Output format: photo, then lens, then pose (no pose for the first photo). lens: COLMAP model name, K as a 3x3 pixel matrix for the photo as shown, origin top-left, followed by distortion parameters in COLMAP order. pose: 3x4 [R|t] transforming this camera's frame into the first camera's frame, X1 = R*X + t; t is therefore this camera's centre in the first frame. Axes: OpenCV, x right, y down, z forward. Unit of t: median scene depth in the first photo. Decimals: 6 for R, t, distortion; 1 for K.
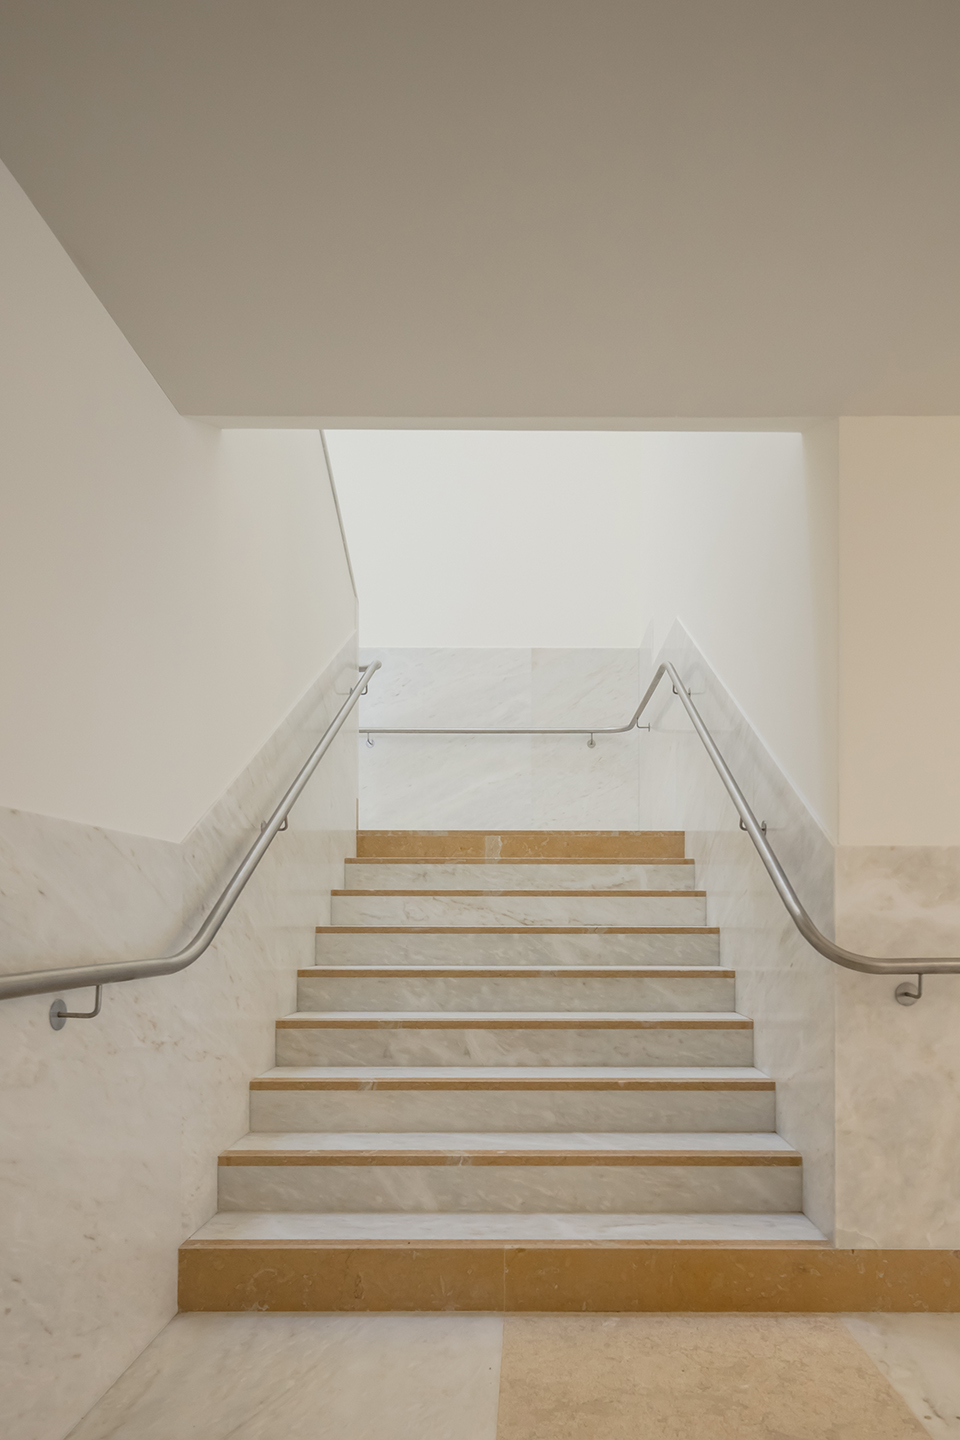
lens RADIAL K [[896.1, 0, 531.6], [0, 896.1, 912.1], [0, 0, 1]] dist [0.005662, 0.000858]
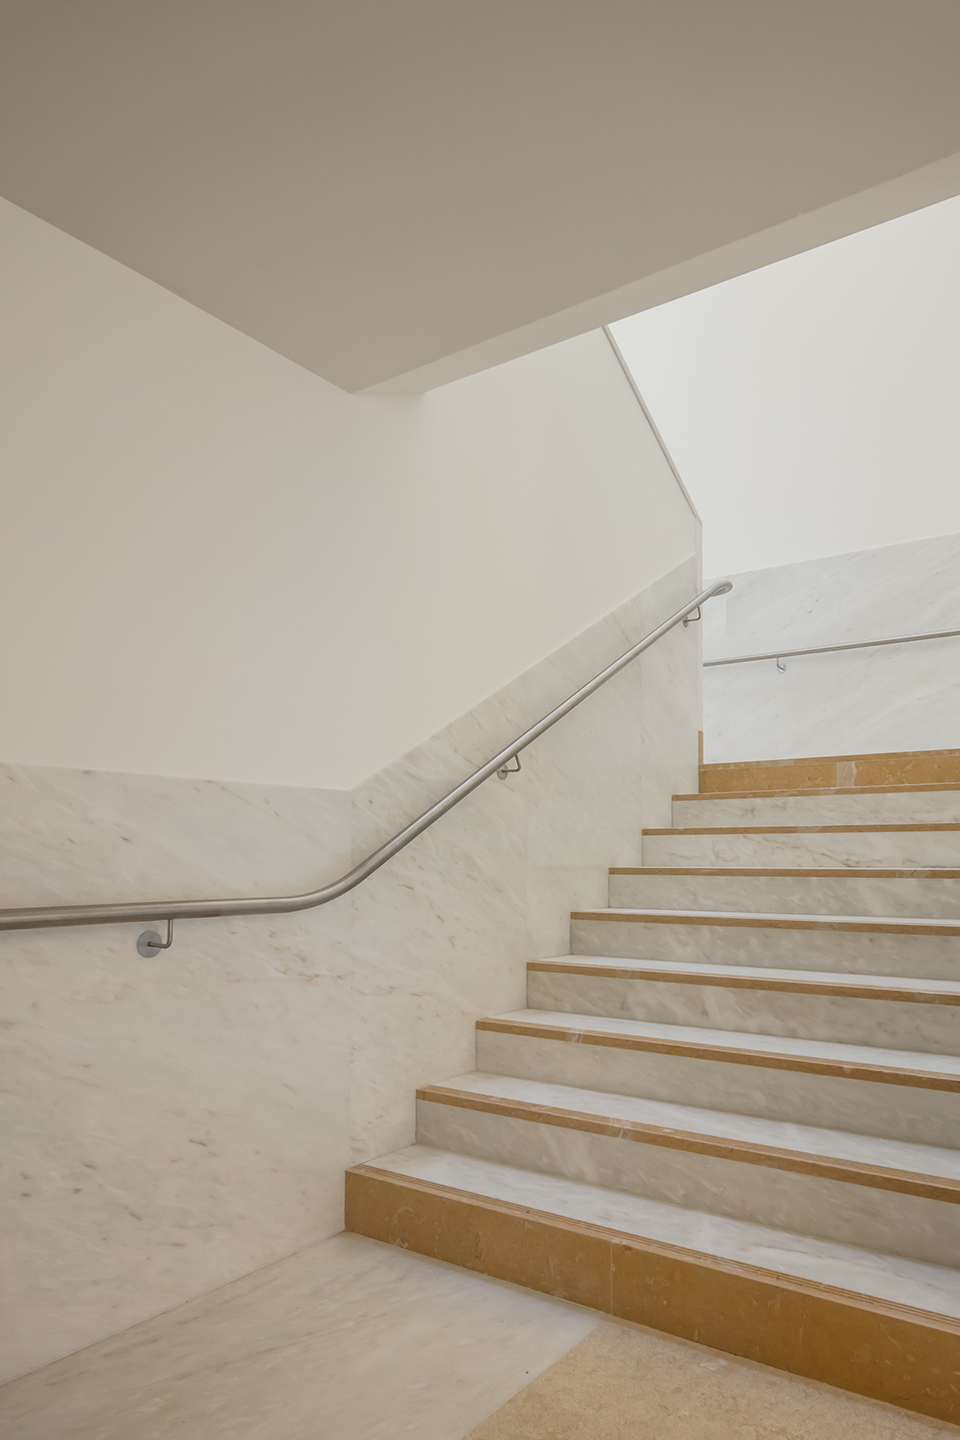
lens RADIAL K [[922.9, 0, 544.8], [0, 922.9, 835.8], [0, 0, 1]] dist [0.000959, -0.000327]
pose [[0.828002, -0.014826, -0.560529, 0.282088], [0.005676, 0.999821, -0.018060, -0.000529], [0.560696, 0.011772, 0.827938, 0.148190]]
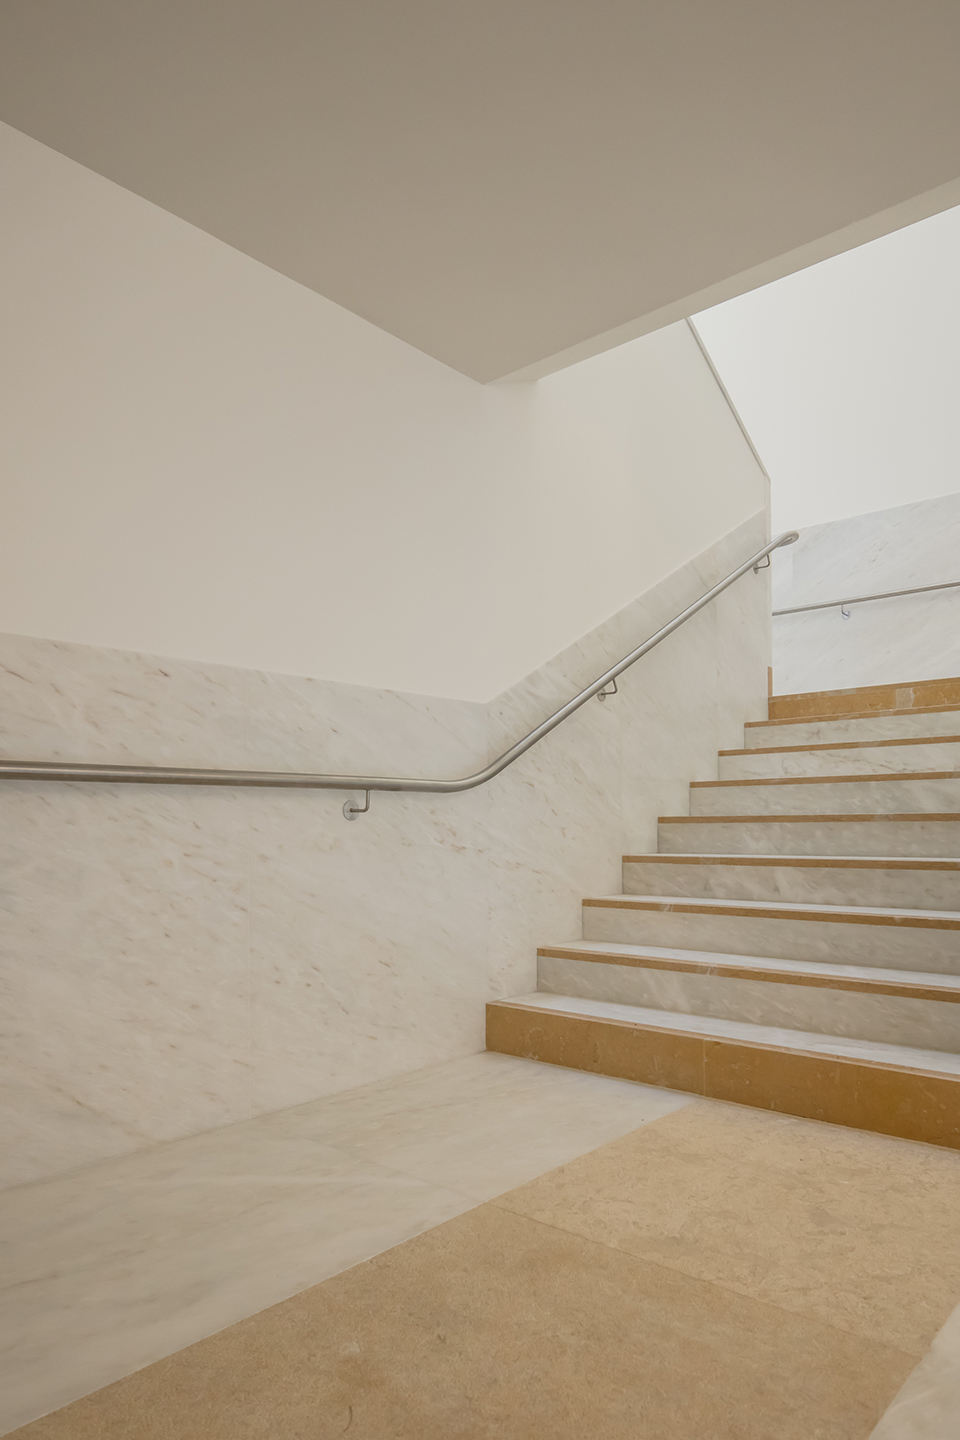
lens RADIAL K [[900.3, 0, 506.3], [0, 900.3, 820.5], [0, 0, 1]] dist [0.001770, 0.000301]
pose [[0.759049, -0.010404, -0.650950, 0.342927], [0.012256, 0.999923, -0.001691, 0.068626], [0.650918, -0.006695, 0.759118, -0.003066]]
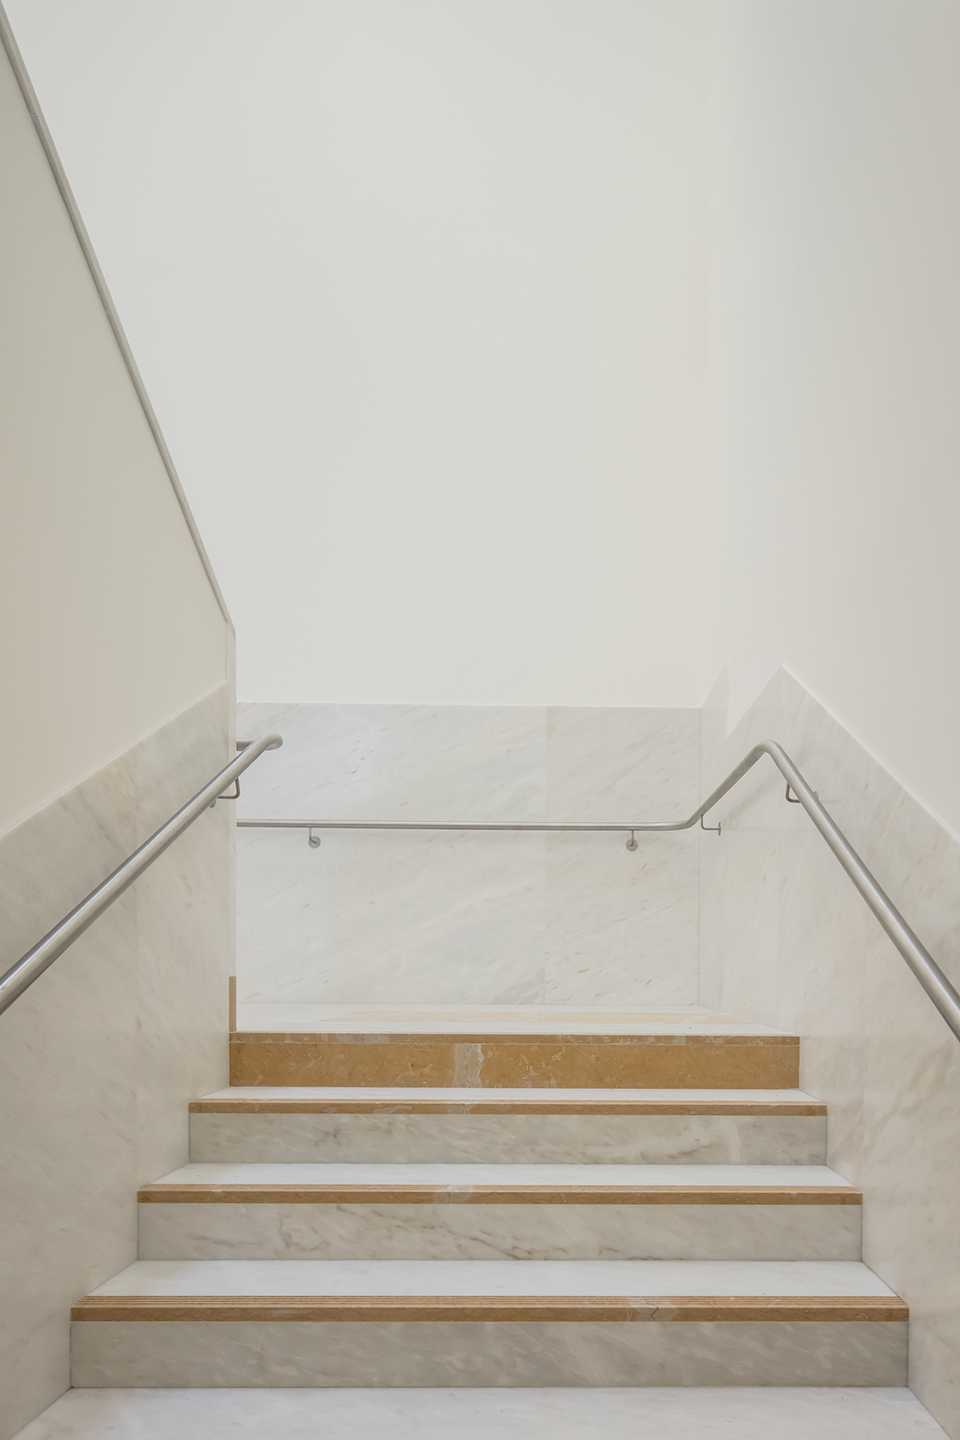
lens RADIAL K [[900.8, 0, 574.6], [0, 900.8, 984.3], [0, 0, 1]] dist [0.003952, 0.000669]
pose [[0.999850, 0.005551, 0.016407, 0.020887], [-0.005968, 0.999658, 0.025464, -0.184482], [-0.016260, -0.025558, 0.999541, 0.561204]]
